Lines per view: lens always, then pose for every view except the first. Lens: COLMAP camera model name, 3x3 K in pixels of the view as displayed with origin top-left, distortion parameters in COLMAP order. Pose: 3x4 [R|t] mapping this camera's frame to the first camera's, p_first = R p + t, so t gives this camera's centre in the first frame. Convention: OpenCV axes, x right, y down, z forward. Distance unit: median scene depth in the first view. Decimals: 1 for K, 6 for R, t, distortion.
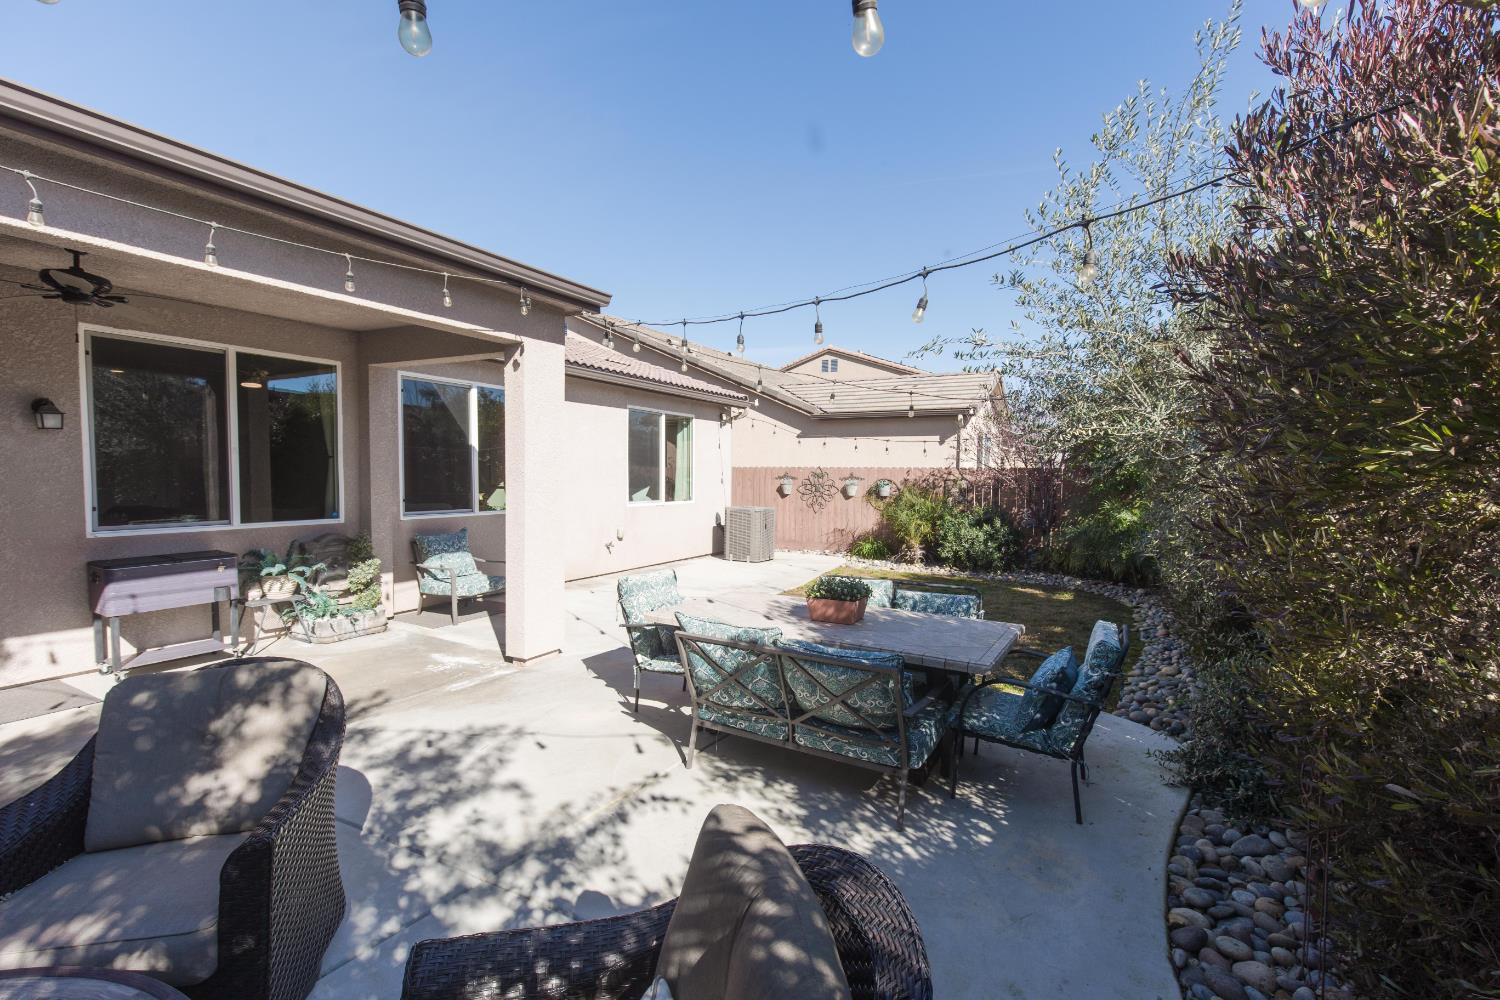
lens RADIAL K [[688.9, 0, 753.4], [0, 688.9, 508.6], [0, 0, 1]] dist [0.000945, -0.002835]
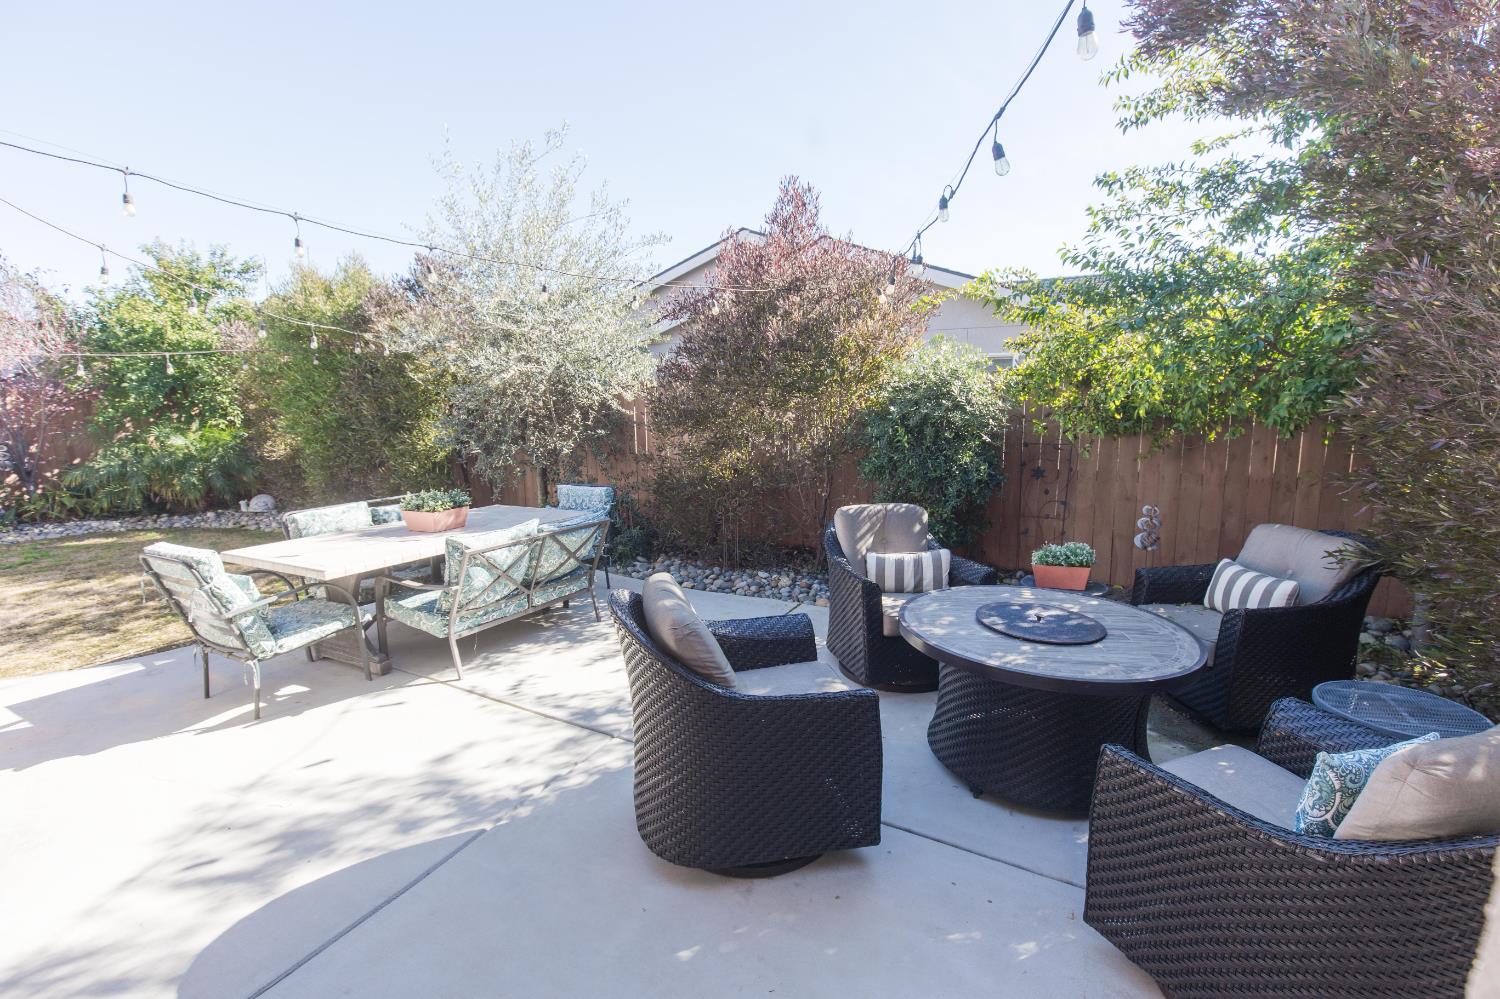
lens RADIAL K [[688.9, 0, 755.7], [0, 688.9, 497.0], [0, 0, 1]] dist [0.000945, -0.002835]
pose [[-0.023010, -0.171701, 0.984880, -1.249282], [0.070720, 0.982394, 0.172919, -0.064065], [-0.997231, 0.073630, -0.010463, 0.596149]]
